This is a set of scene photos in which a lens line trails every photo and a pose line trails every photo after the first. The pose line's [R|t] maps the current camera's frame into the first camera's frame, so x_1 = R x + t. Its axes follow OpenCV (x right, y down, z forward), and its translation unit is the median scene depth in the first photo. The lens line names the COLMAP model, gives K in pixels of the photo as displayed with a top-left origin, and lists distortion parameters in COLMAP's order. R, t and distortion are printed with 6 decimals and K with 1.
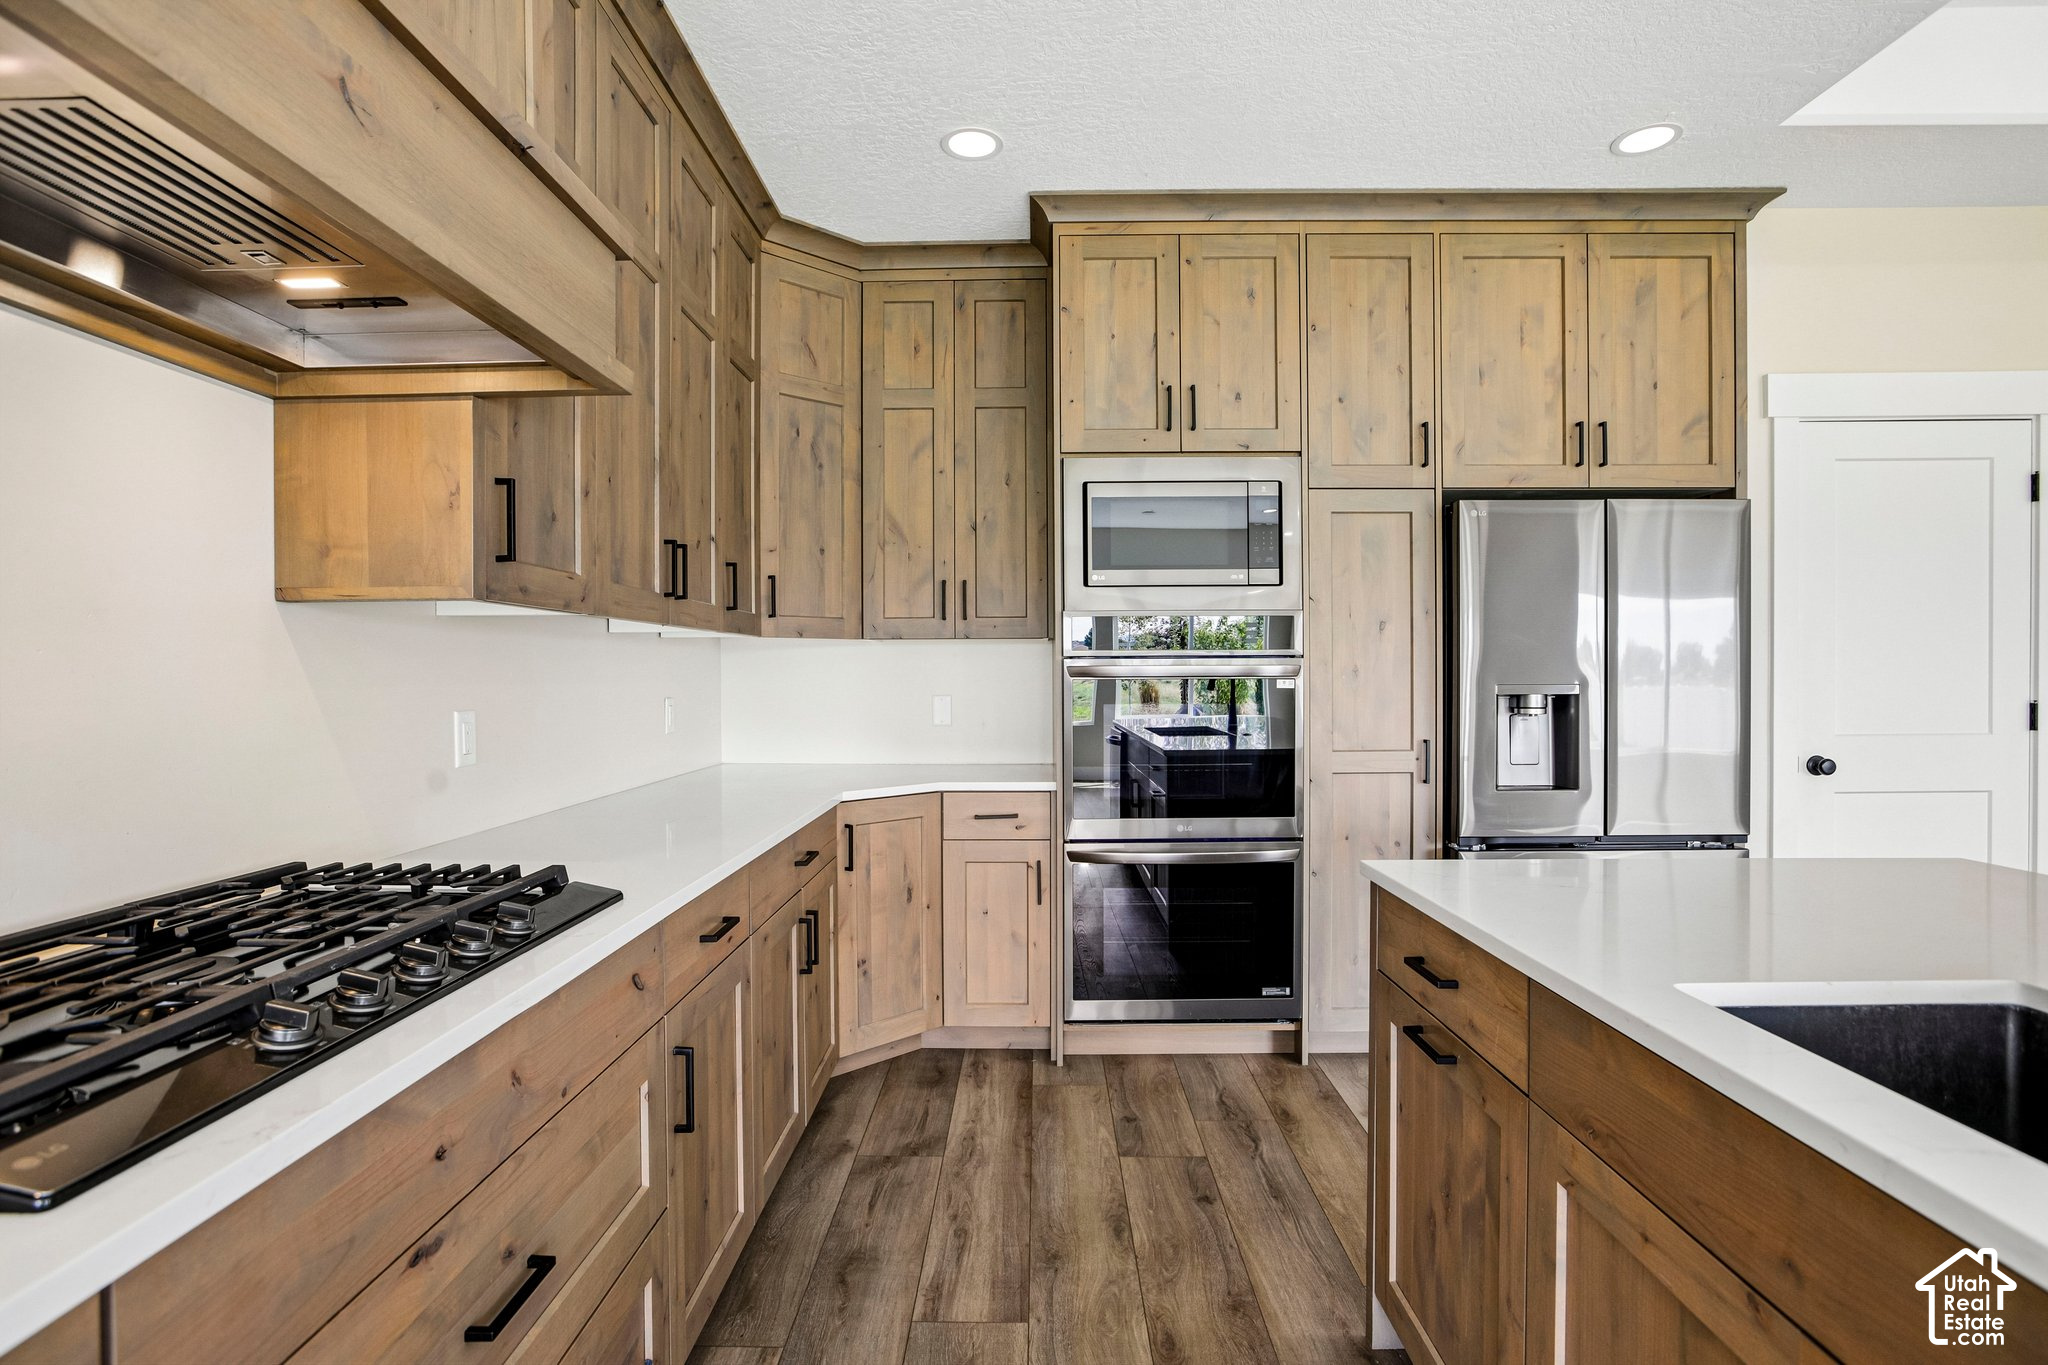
lens RADIAL K [[1000.1, 0, 1020.4], [0, 1000.1, 684.8], [0, 0, 1]] dist [-0.057075, 0.026811]
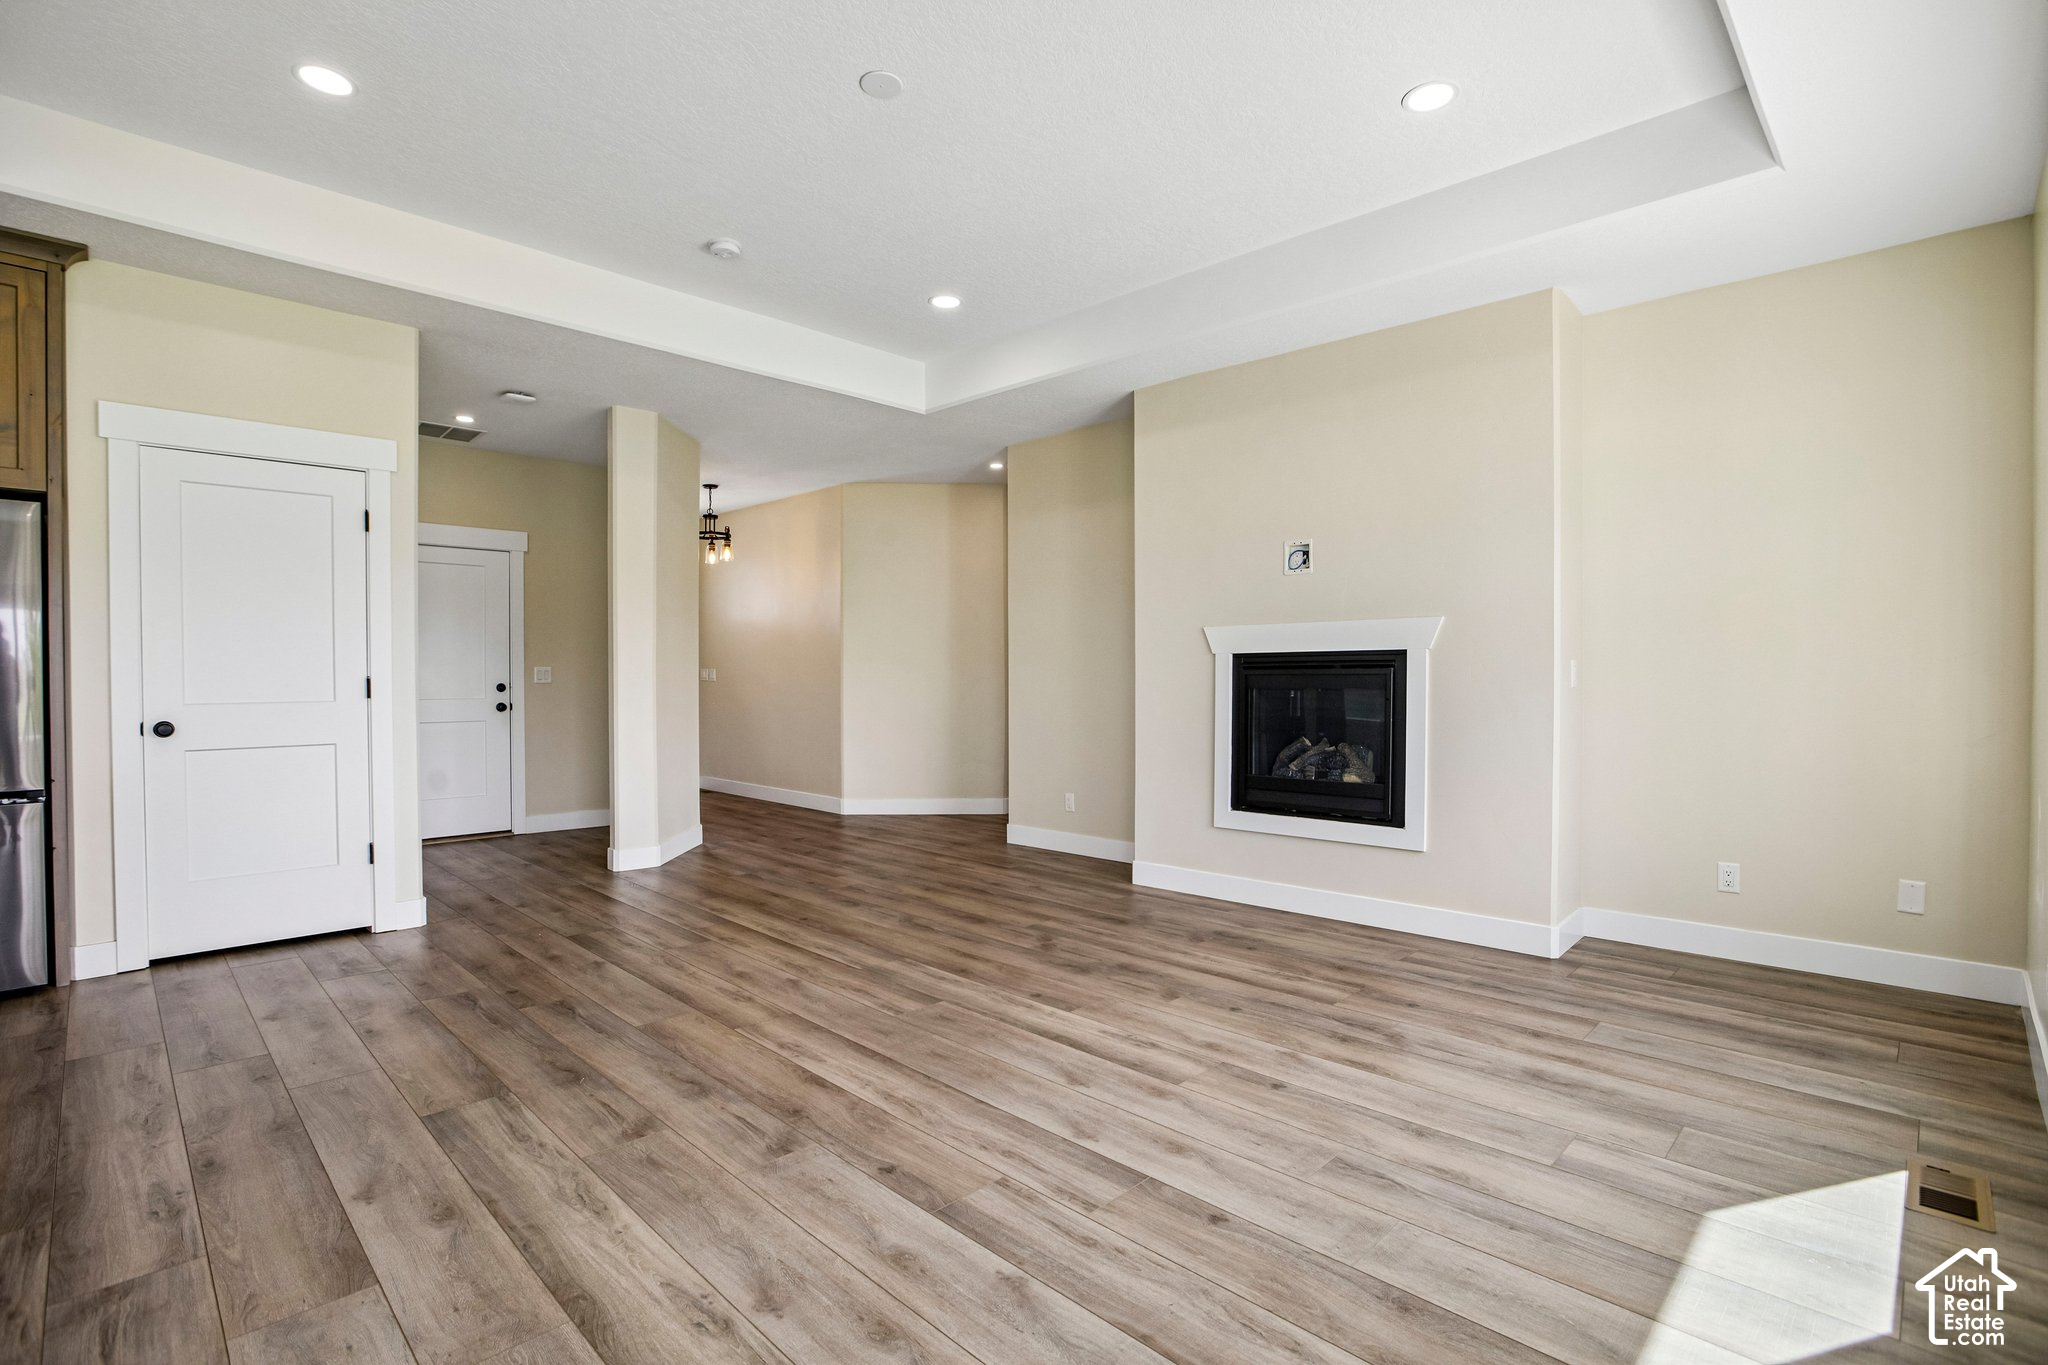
lens RADIAL K [[957.4, 0, 1017.1], [0, 957.4, 689.0], [0, 0, 1]] dist [-0.055250, 0.023449]
pose [[0.693451, -0.007942, 0.720460, 0.737243], [0.007076, 0.999966, 0.004213, 0.035728], [-0.720469, 0.002177, 0.693484, -0.583697]]
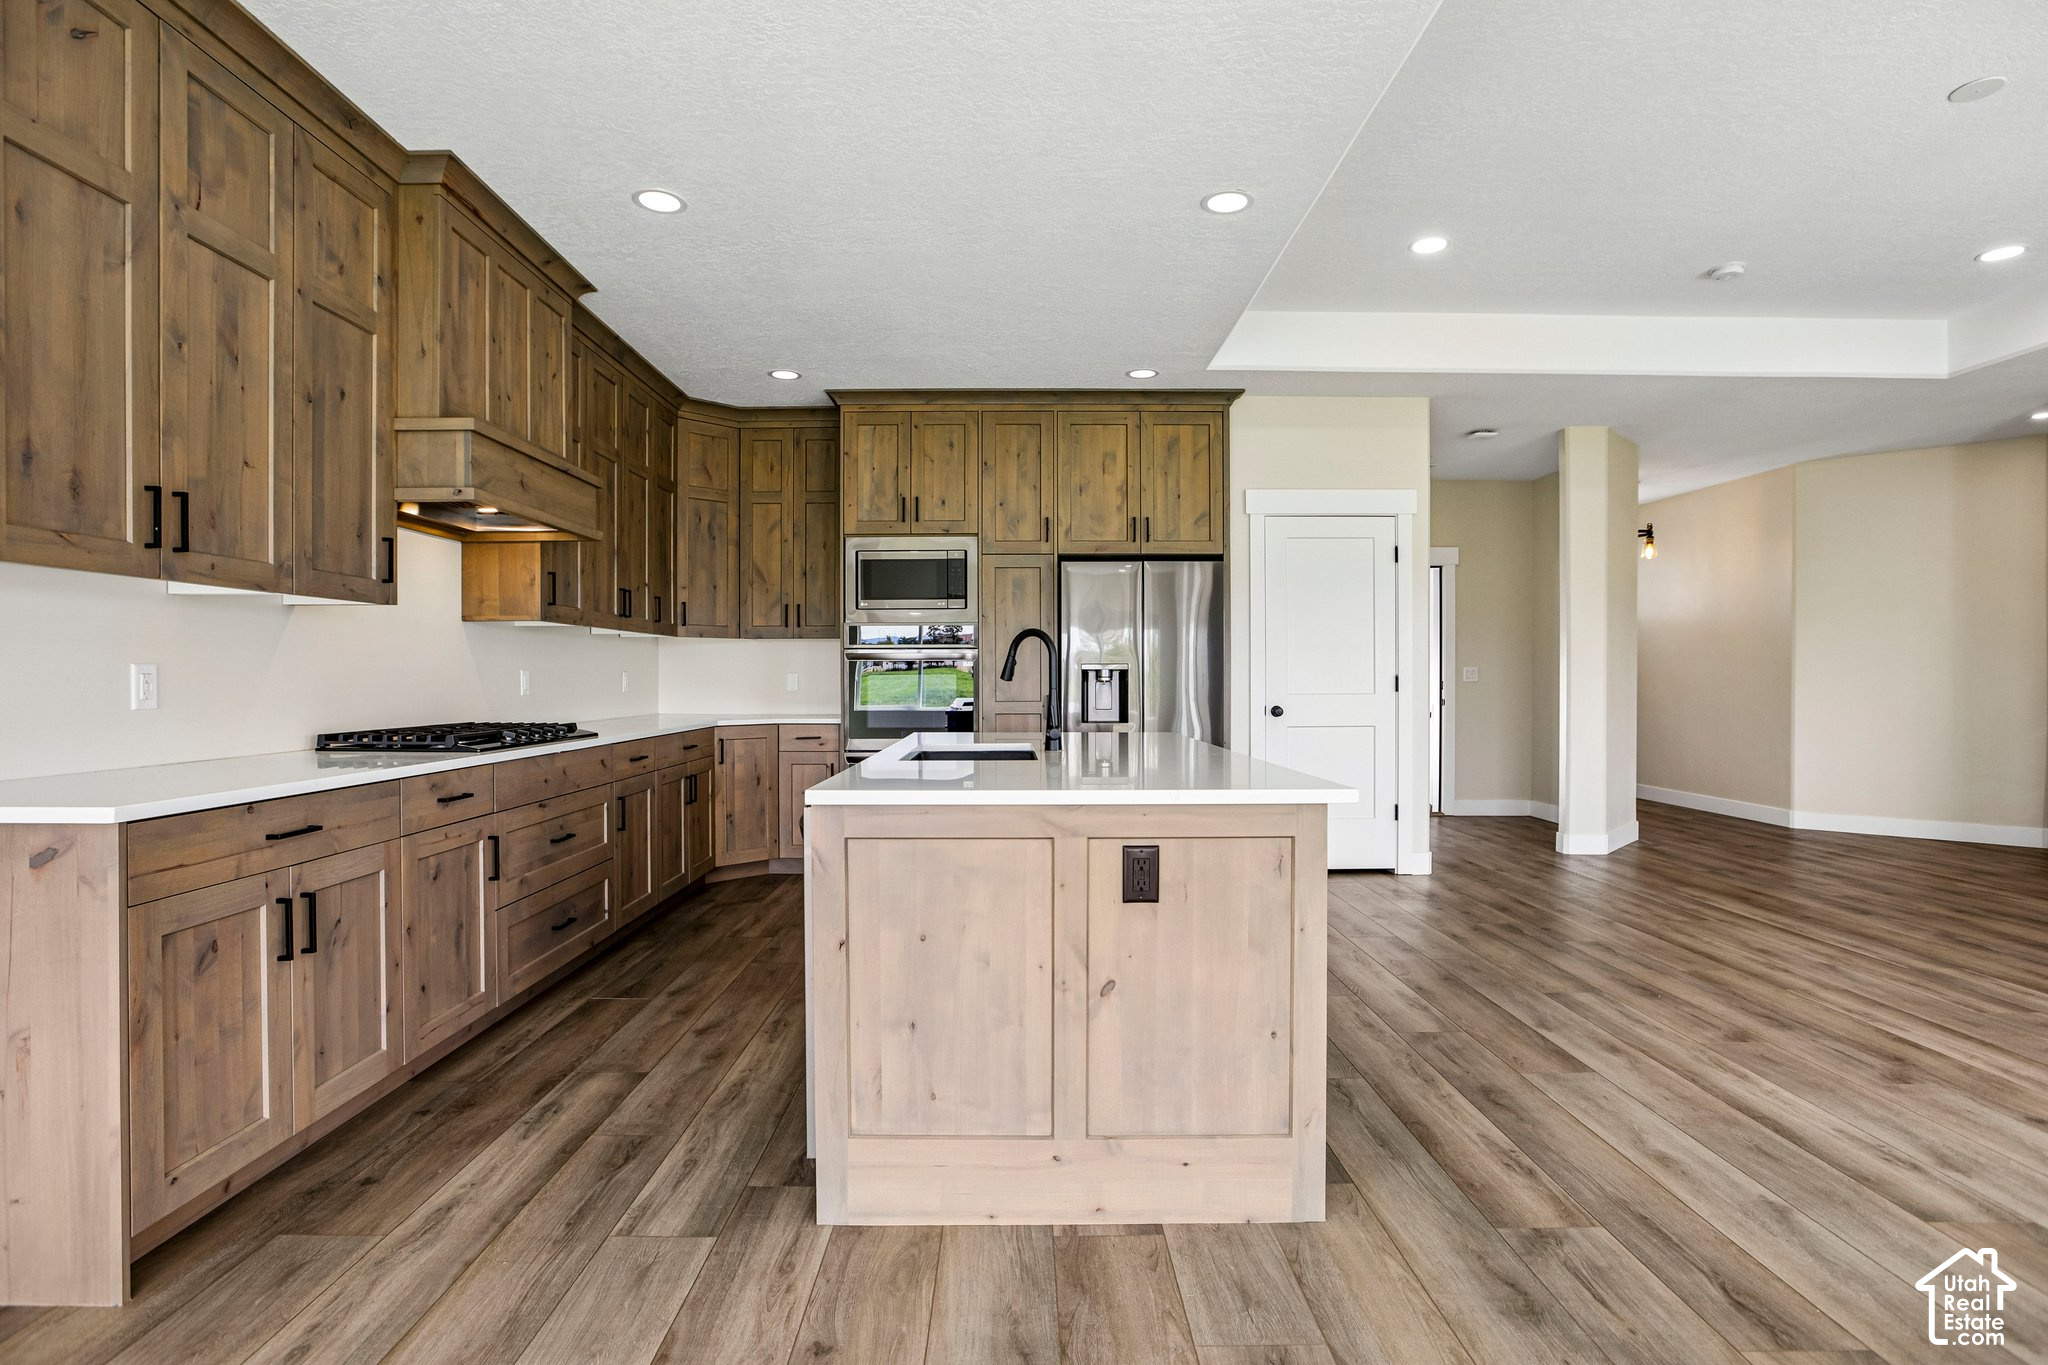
lens RADIAL K [[1000.1, 0, 1020.4], [0, 1000.1, 684.8], [0, 0, 1]] dist [-0.057075, 0.026811]
pose [[0.999737, 0.001721, 0.022862, 0.318840], [-0.001616, 0.999988, -0.004611, 0.045630], [-0.022870, 0.004573, 0.999728, -0.801779]]
